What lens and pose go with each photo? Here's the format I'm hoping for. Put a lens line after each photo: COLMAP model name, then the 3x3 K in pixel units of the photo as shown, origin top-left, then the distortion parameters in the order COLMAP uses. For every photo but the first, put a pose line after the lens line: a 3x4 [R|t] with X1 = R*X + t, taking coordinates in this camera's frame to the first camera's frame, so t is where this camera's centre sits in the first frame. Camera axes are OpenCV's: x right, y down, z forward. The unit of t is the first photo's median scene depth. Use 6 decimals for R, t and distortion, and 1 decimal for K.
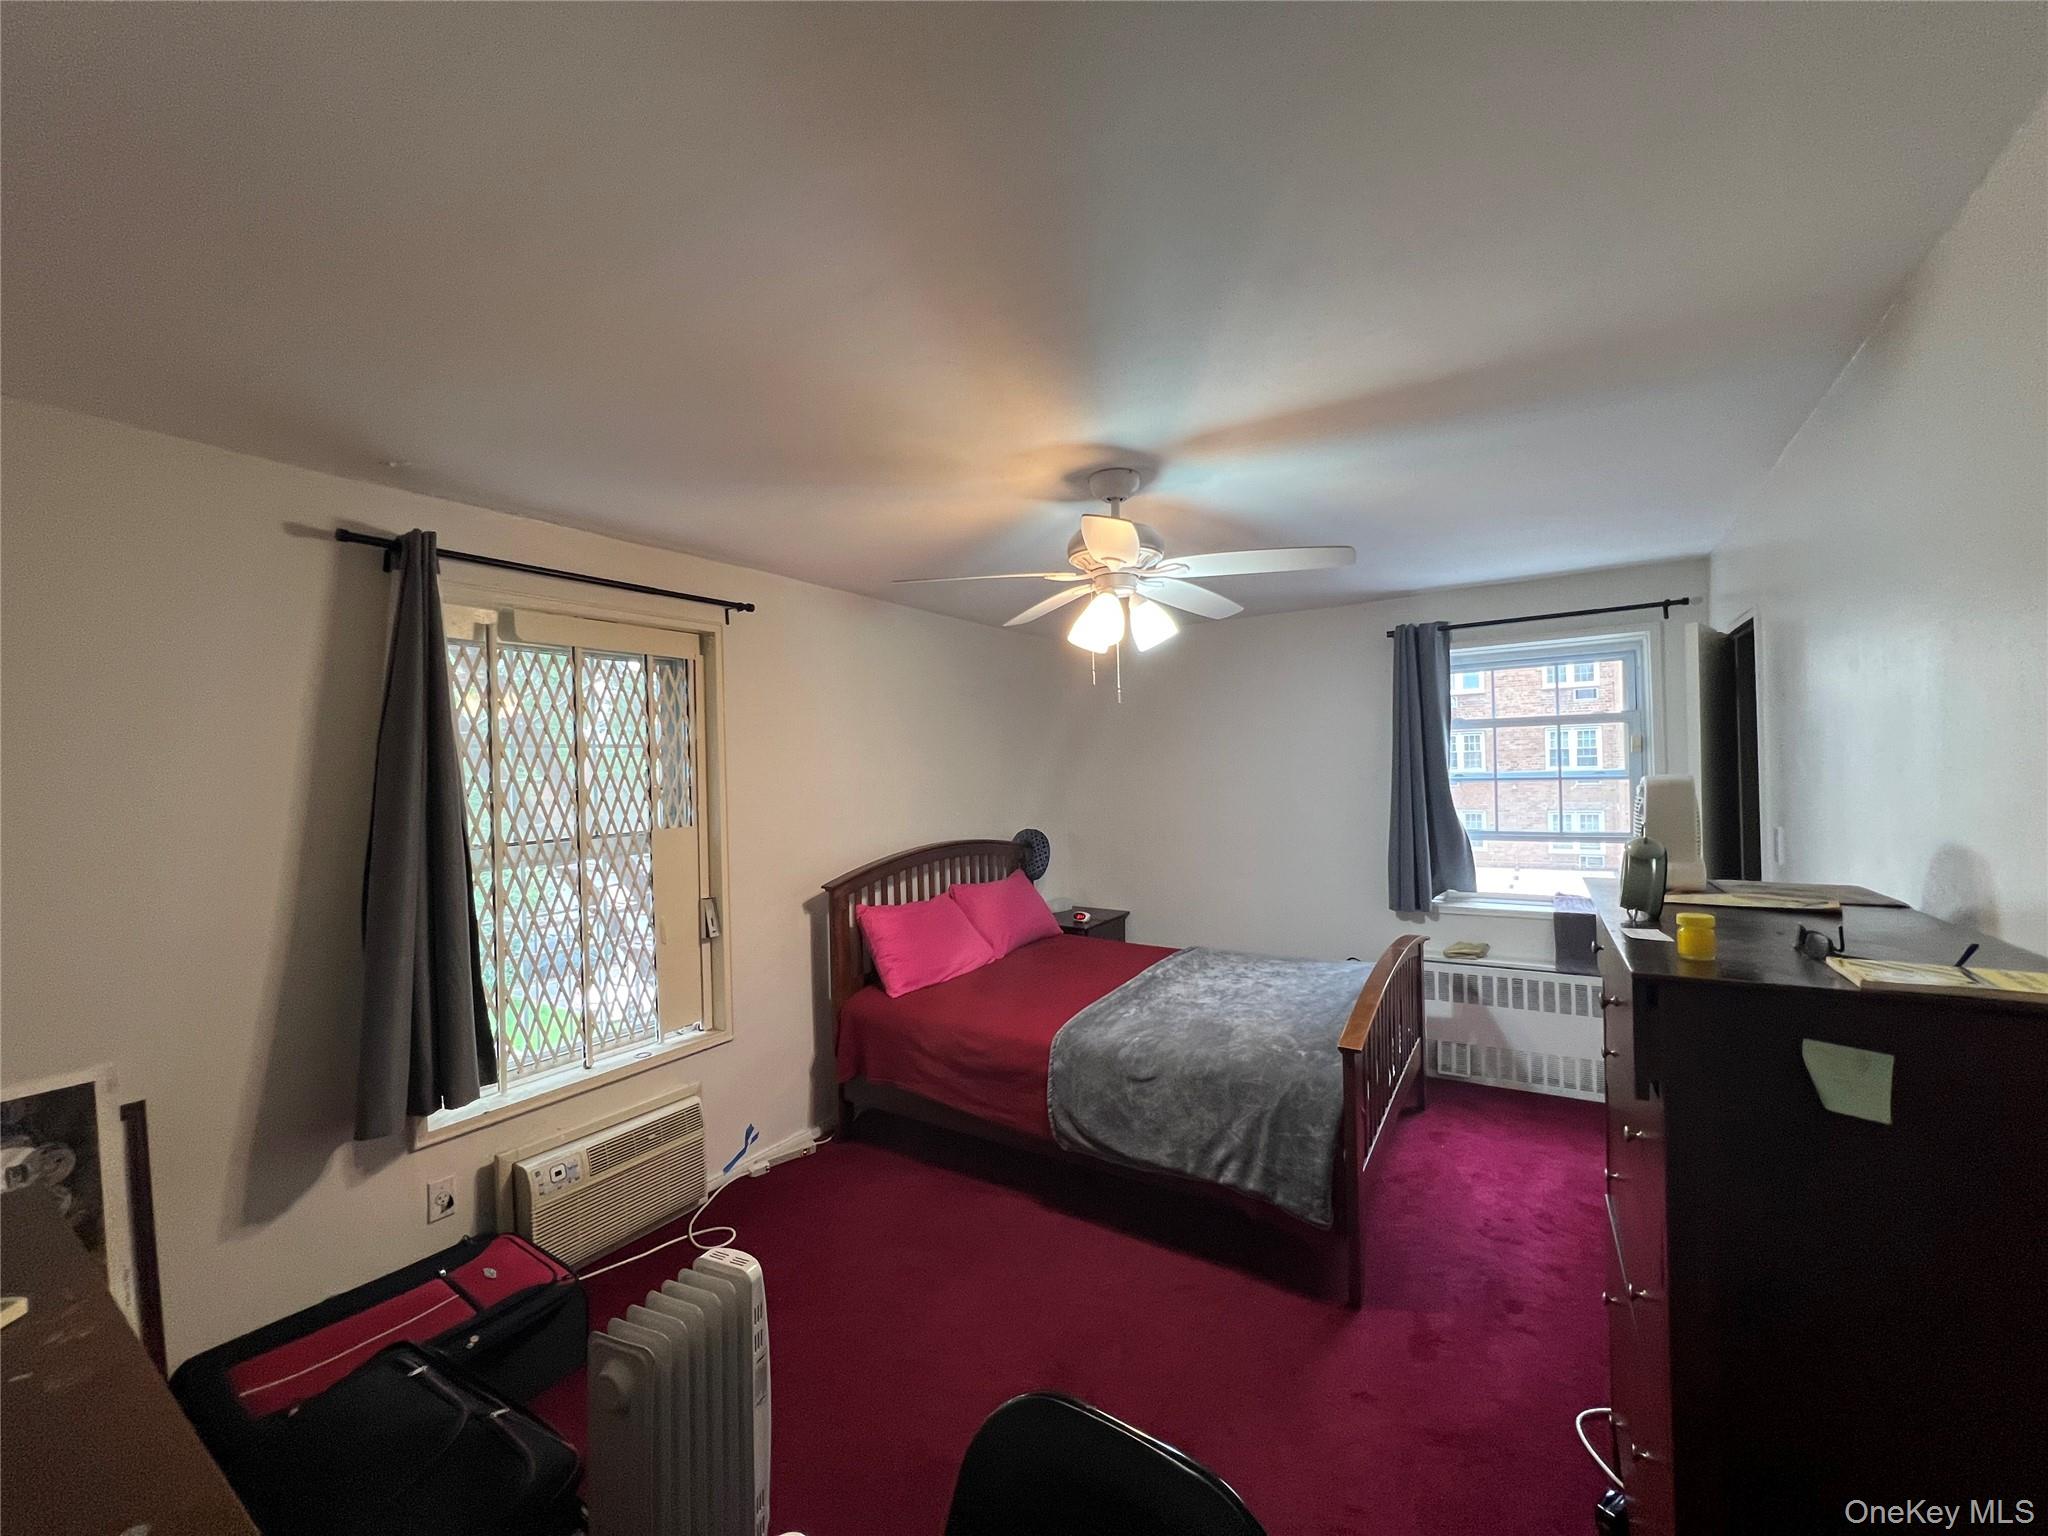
lens RADIAL K [[813.4, 0, 1024.8], [0, 813.4, 761.3], [0, 0, 1]] dist [-0.000112, 0.000005]
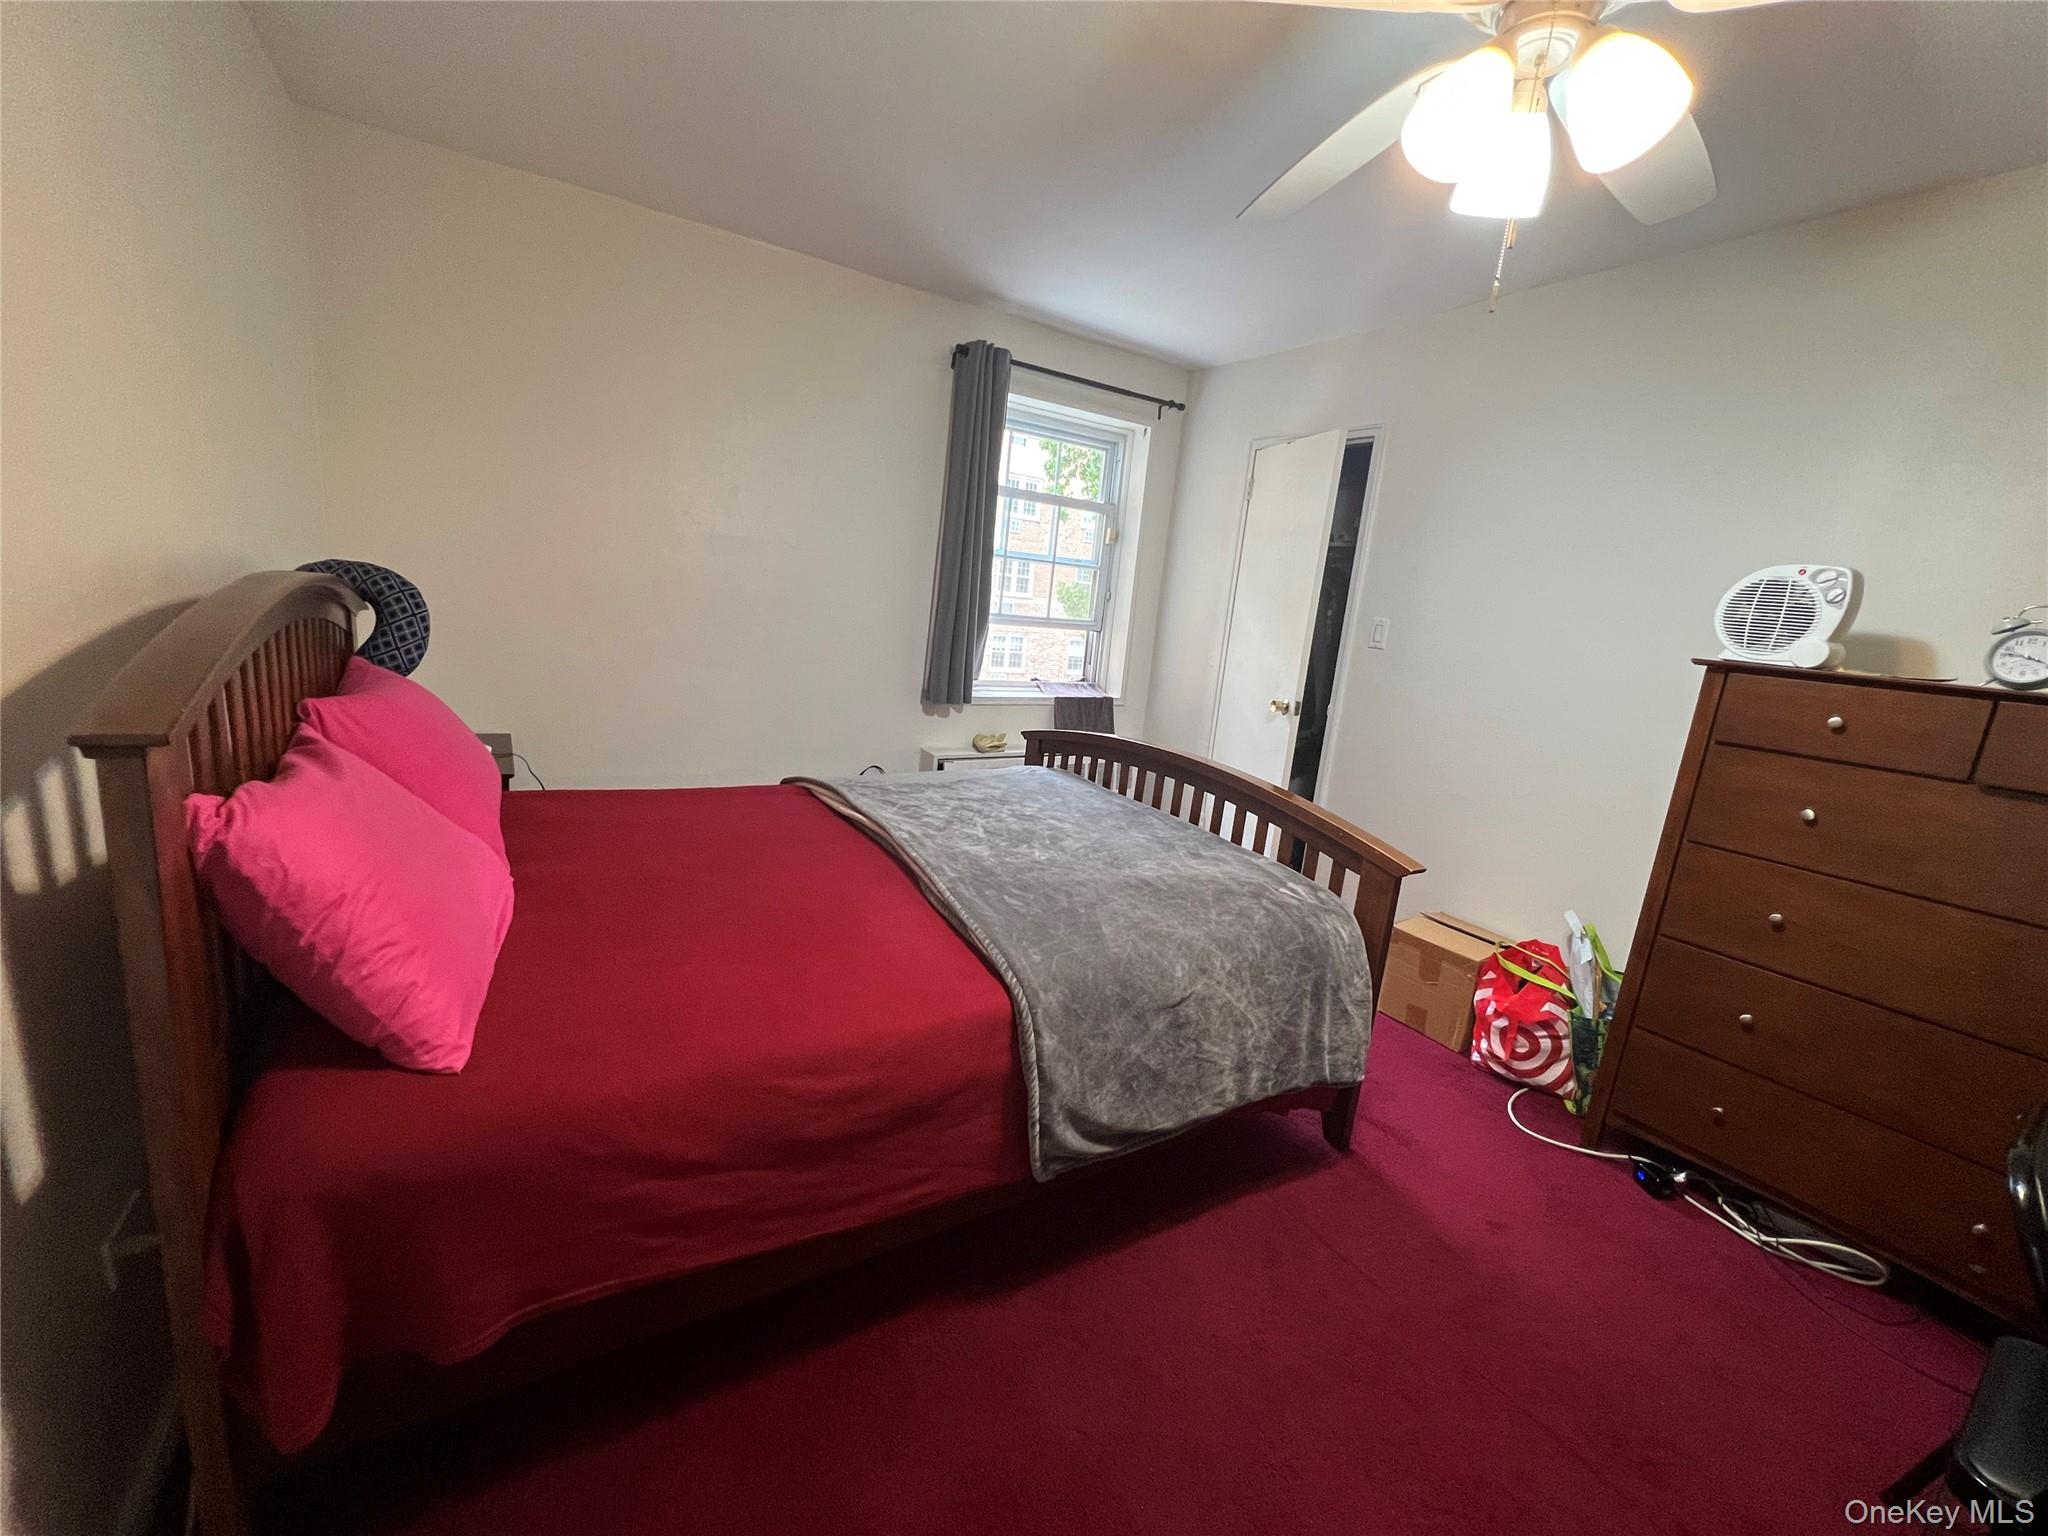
lens RADIAL K [[830.8, 0, 1024.0], [0, 830.8, 768.0], [0, 0, 1]] dist [0.011880, -0.000268]
pose [[0.420450, -0.123889, 0.898818, -0.383845], [-0.111552, 0.976060, 0.186718, 0.106937], [-0.900432, -0.178770, 0.396564, 0.787235]]
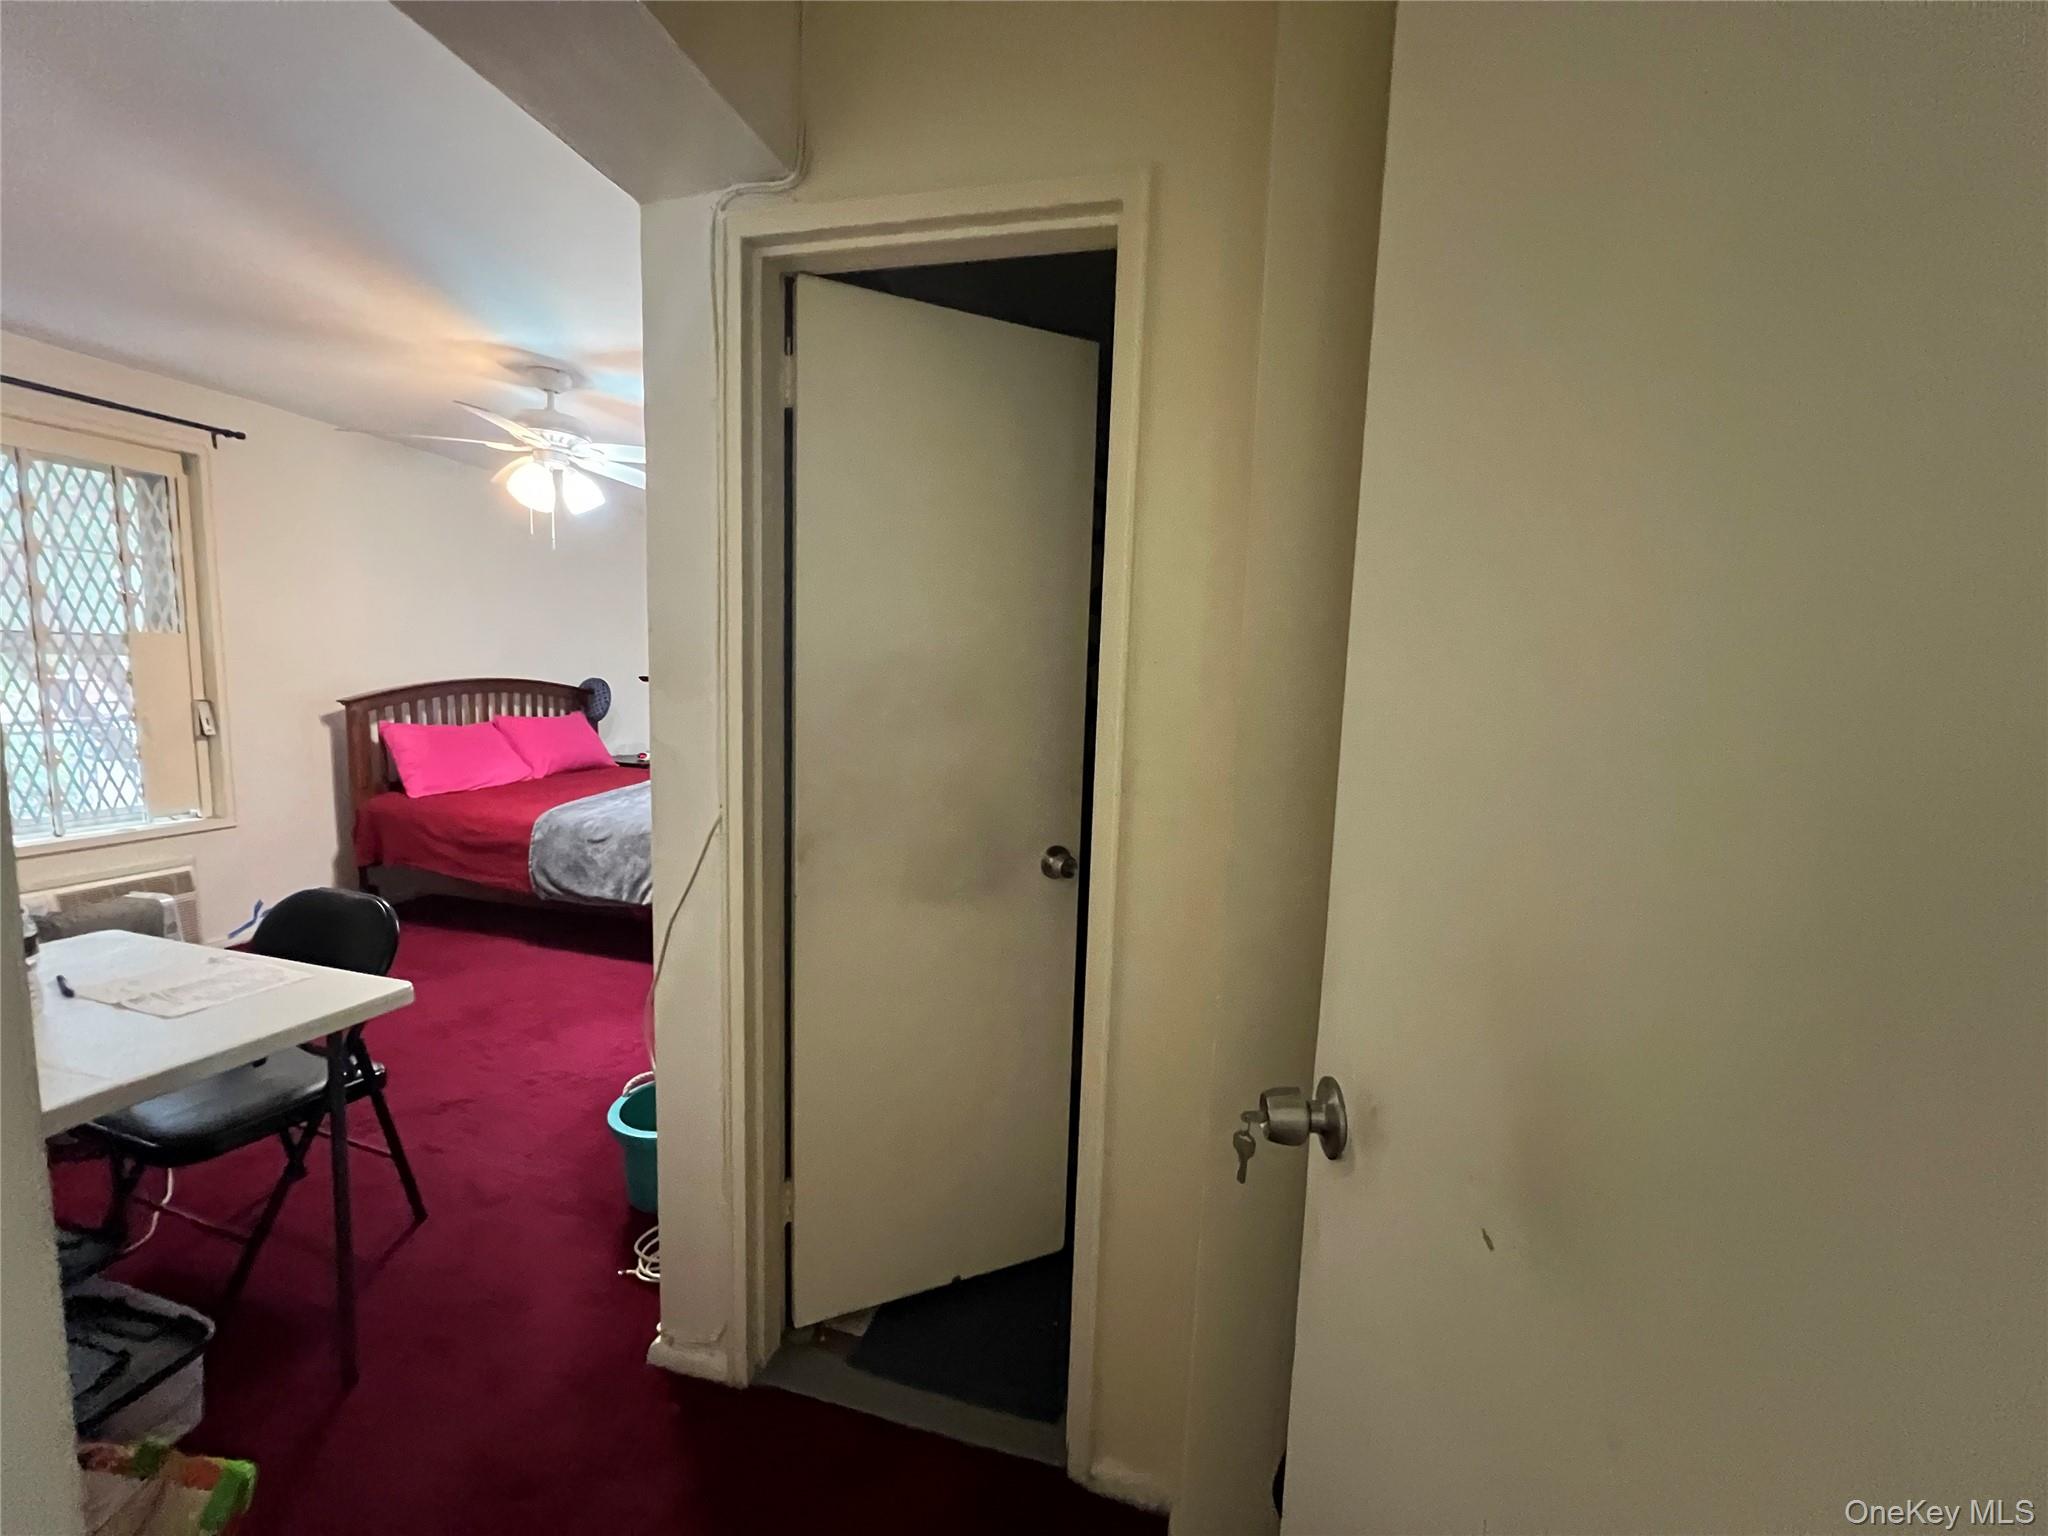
lens RADIAL K [[830.8, 0, 1024.0], [0, 830.8, 768.0], [0, 0, 1]] dist [0.011880, -0.000268]
pose [[0.953964, 0.028333, 0.298581, 0.357084], [-0.063125, 0.992196, 0.107532, 0.068147], [-0.293204, -0.121430, 0.948307, -0.449879]]
